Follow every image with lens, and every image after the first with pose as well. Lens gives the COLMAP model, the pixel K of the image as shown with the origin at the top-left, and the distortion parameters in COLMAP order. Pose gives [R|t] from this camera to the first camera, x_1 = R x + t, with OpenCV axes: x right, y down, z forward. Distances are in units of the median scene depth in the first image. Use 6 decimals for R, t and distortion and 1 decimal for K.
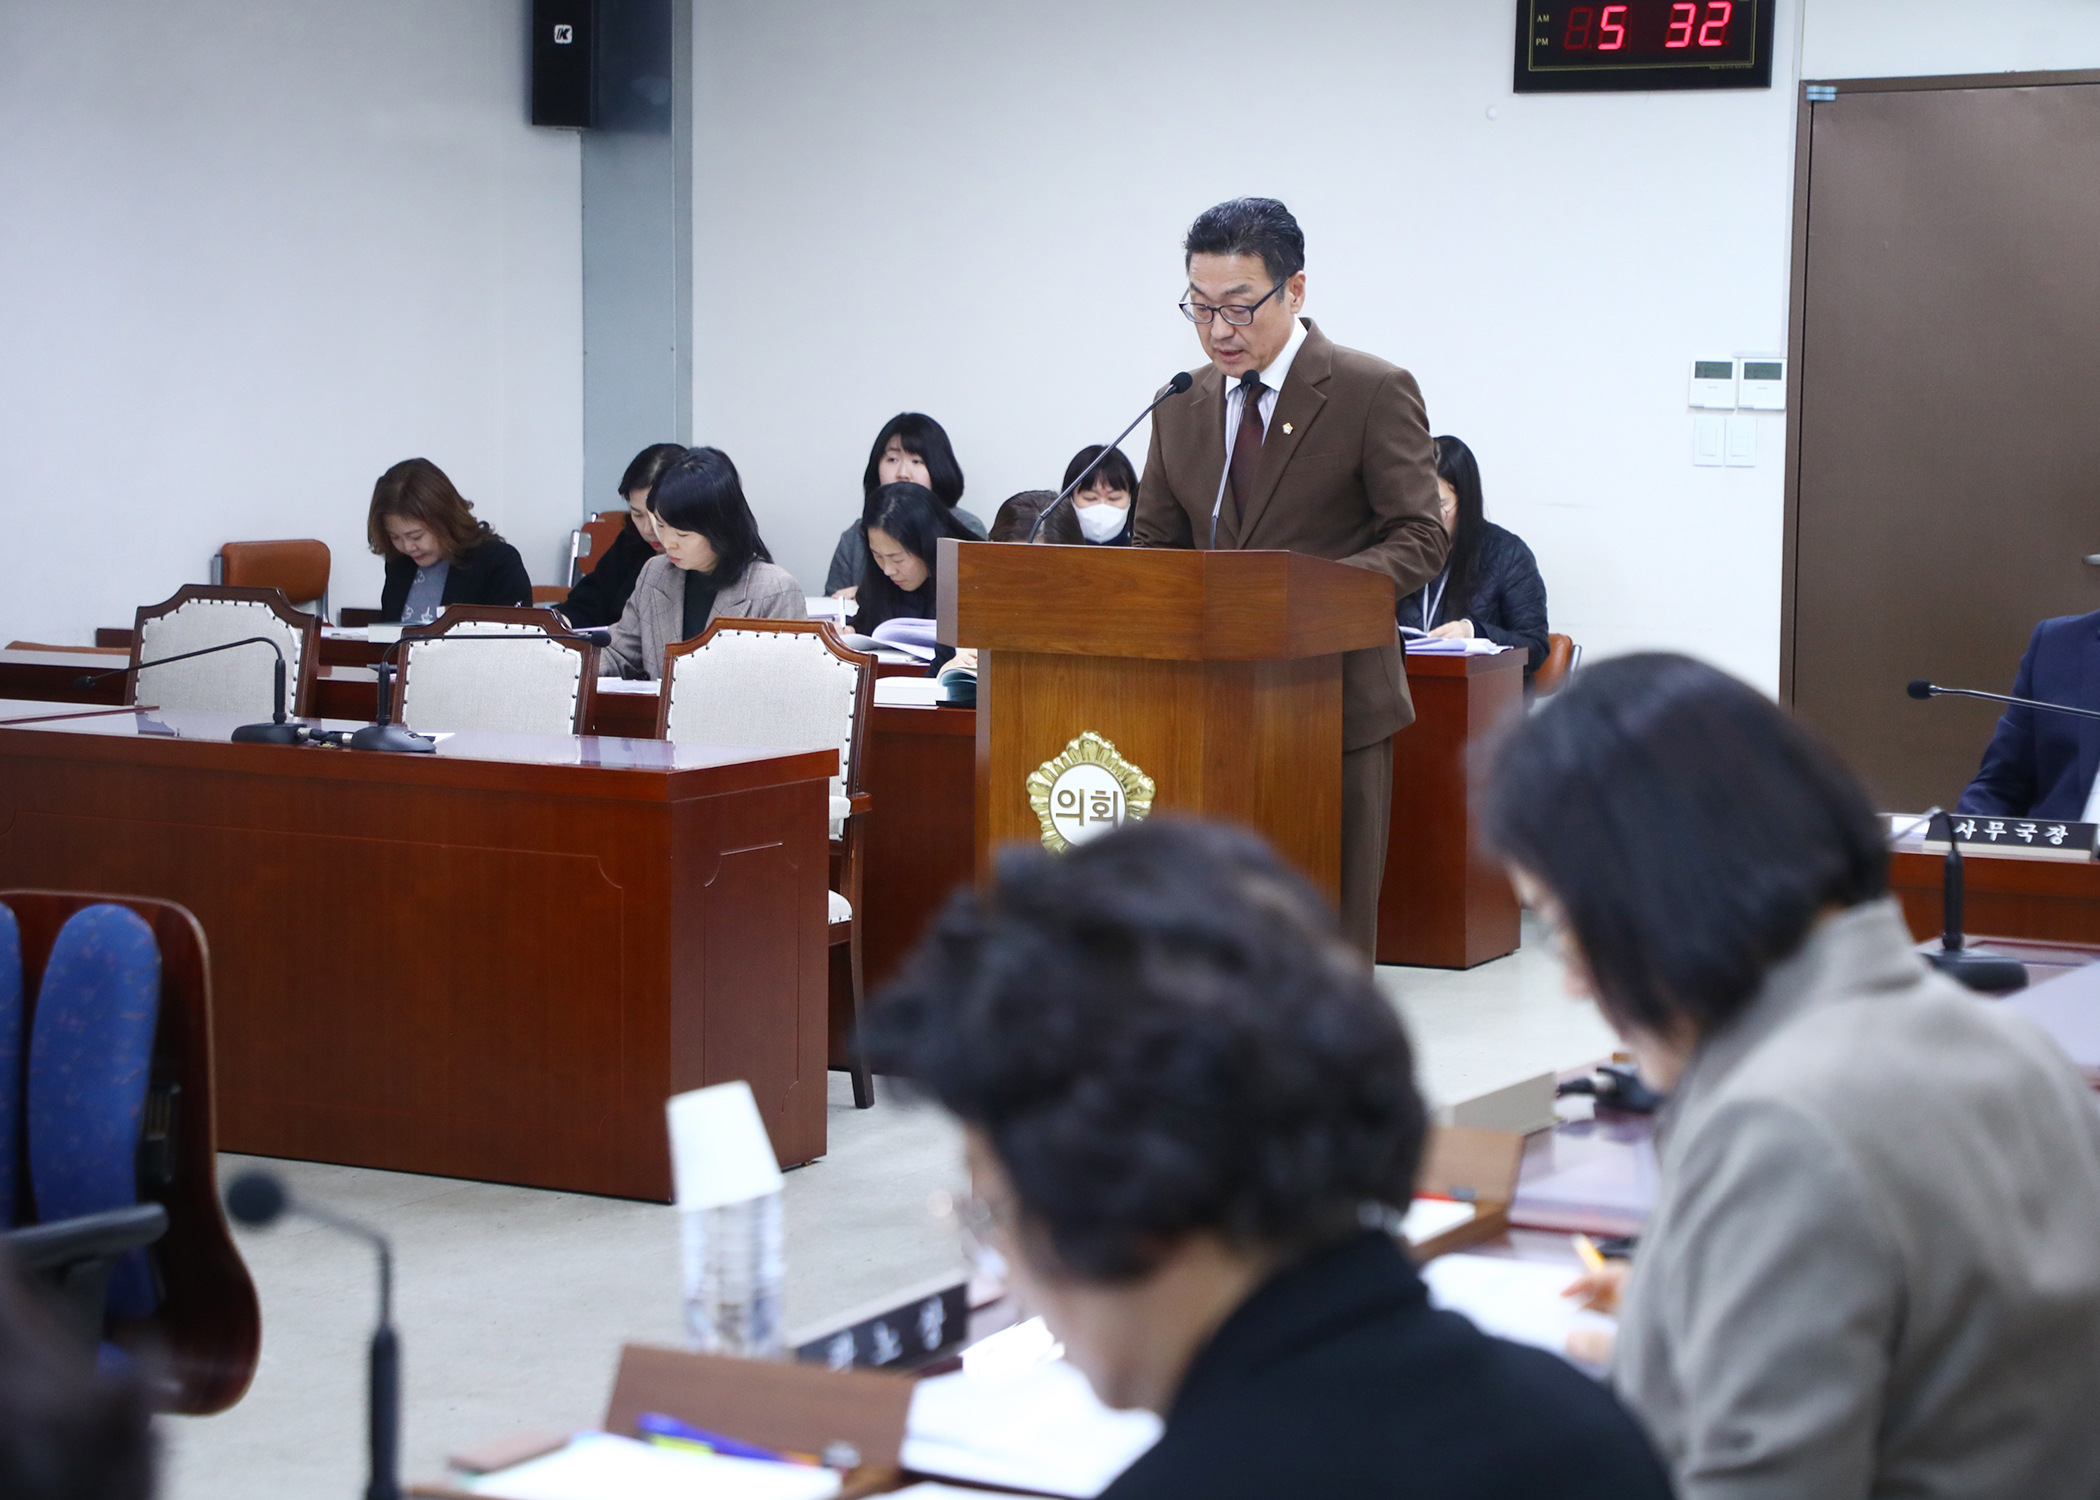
lens RADIAL K [[4424.1, 0, 1050.3], [0, 4424.1, 880.8], [0, 0, 1]] dist [0.902672, -8.516143]
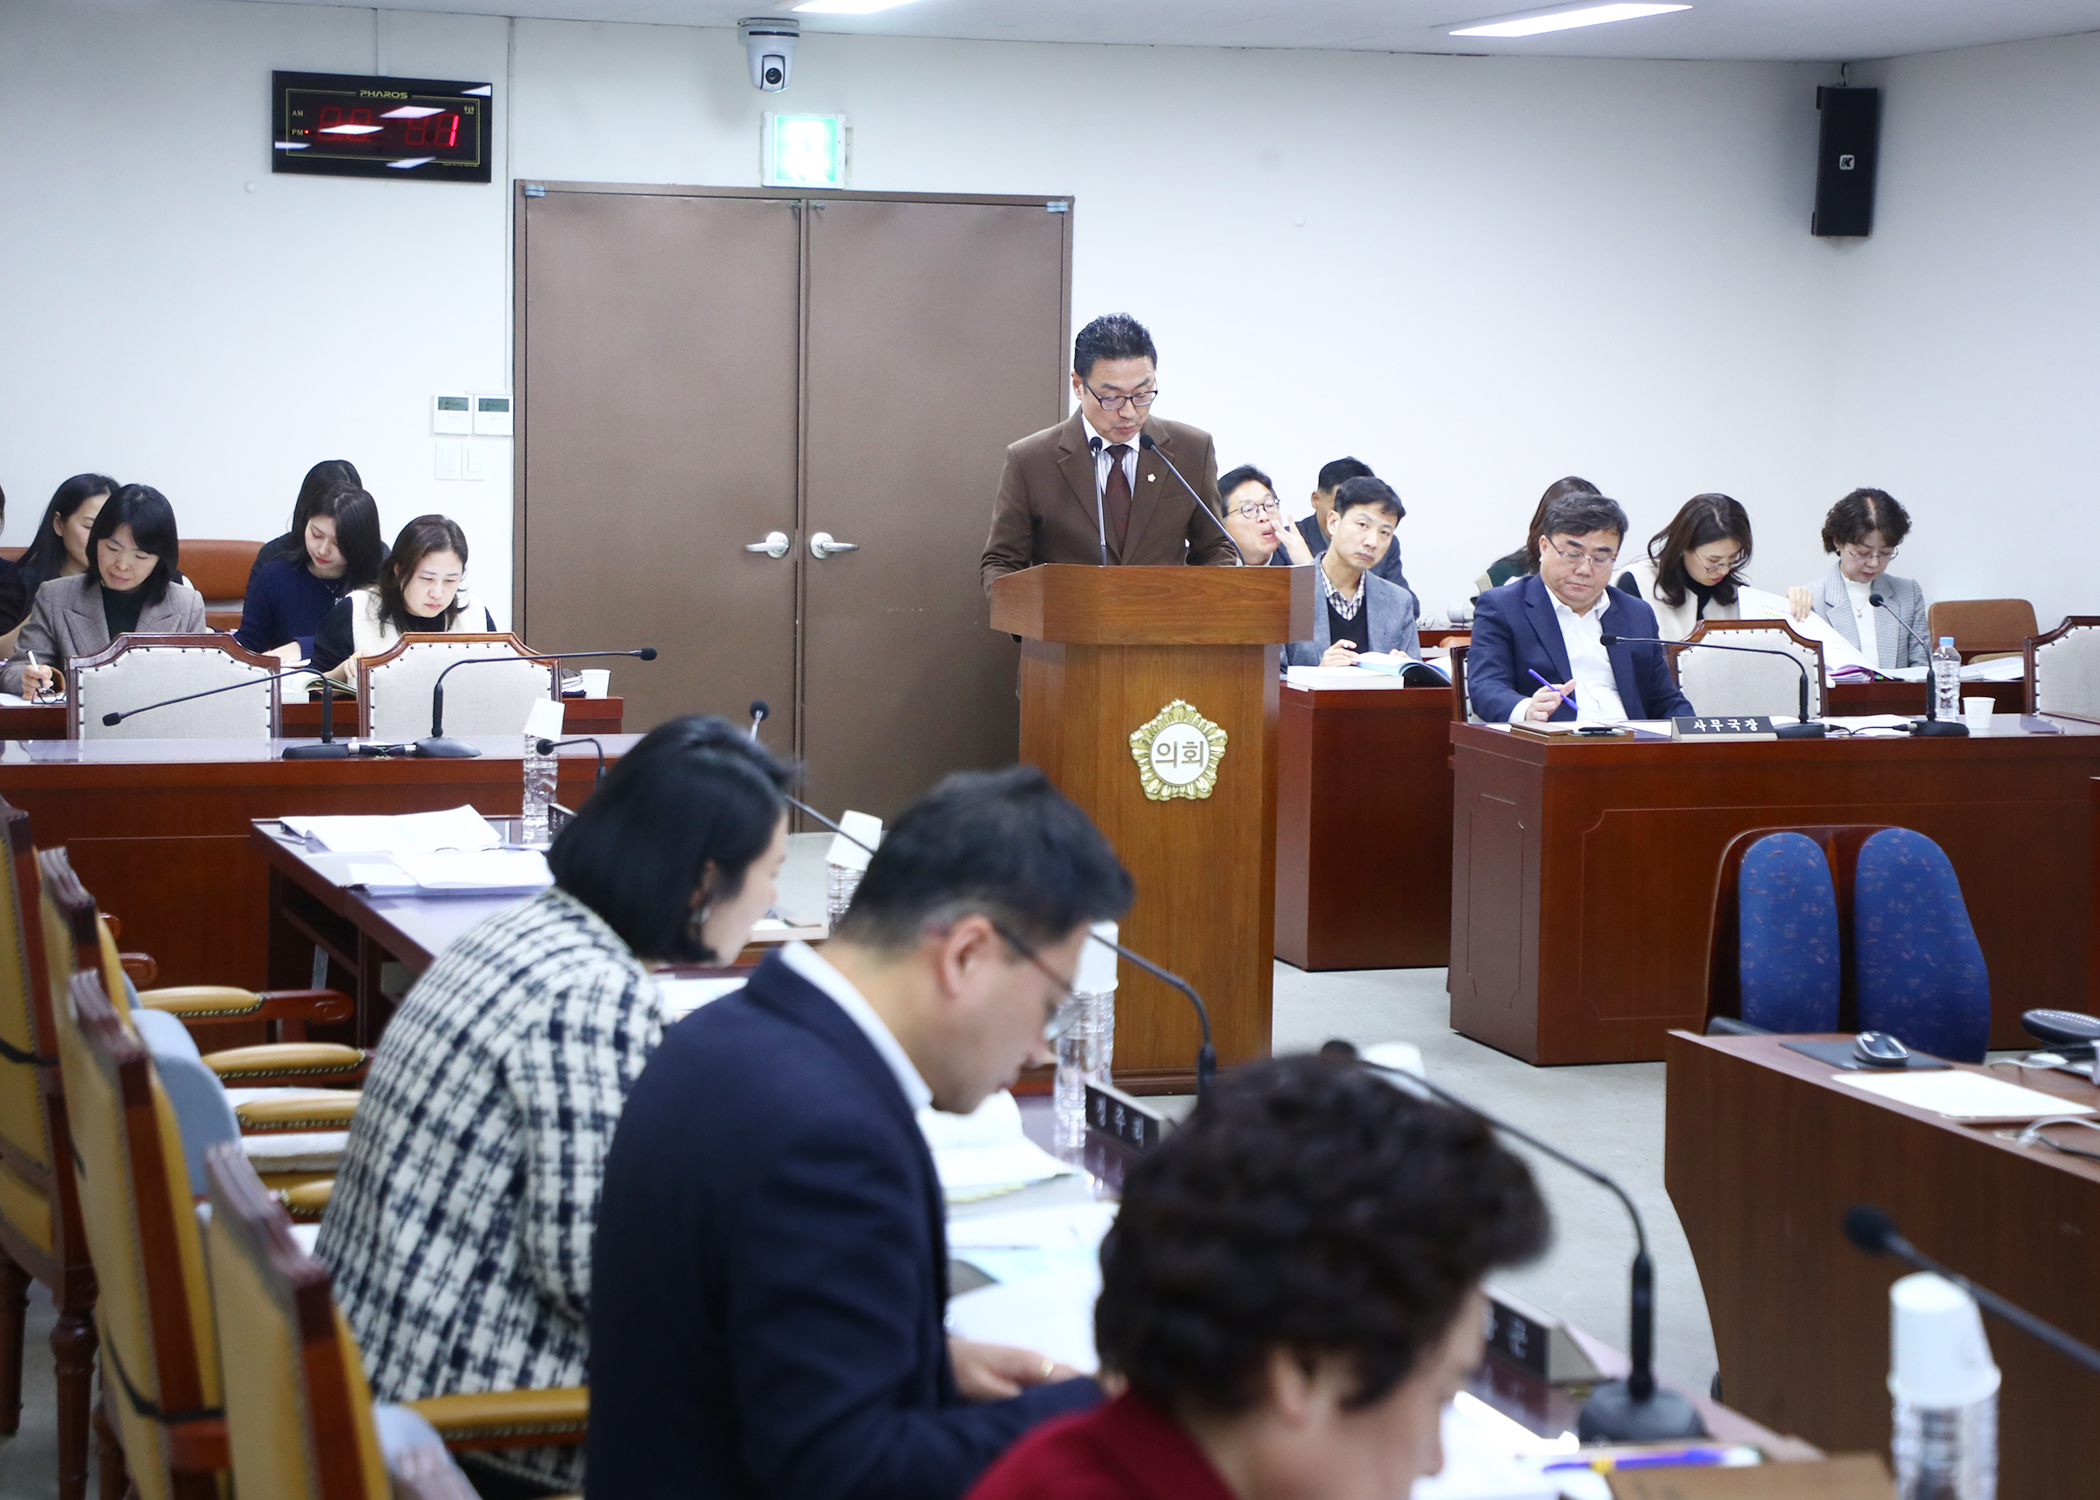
lens RADIAL K [[4125.4, 0, 1050.0], [0, 4125.4, 750.0], [0, 0, 1]] dist [0.331392, 0.112821]
pose [[0.664262, -0.068987, 0.744310, -0.913678], [0.075118, 0.996852, 0.025354, -0.050047], [-0.743716, 0.039069, 0.667353, 0.154662]]
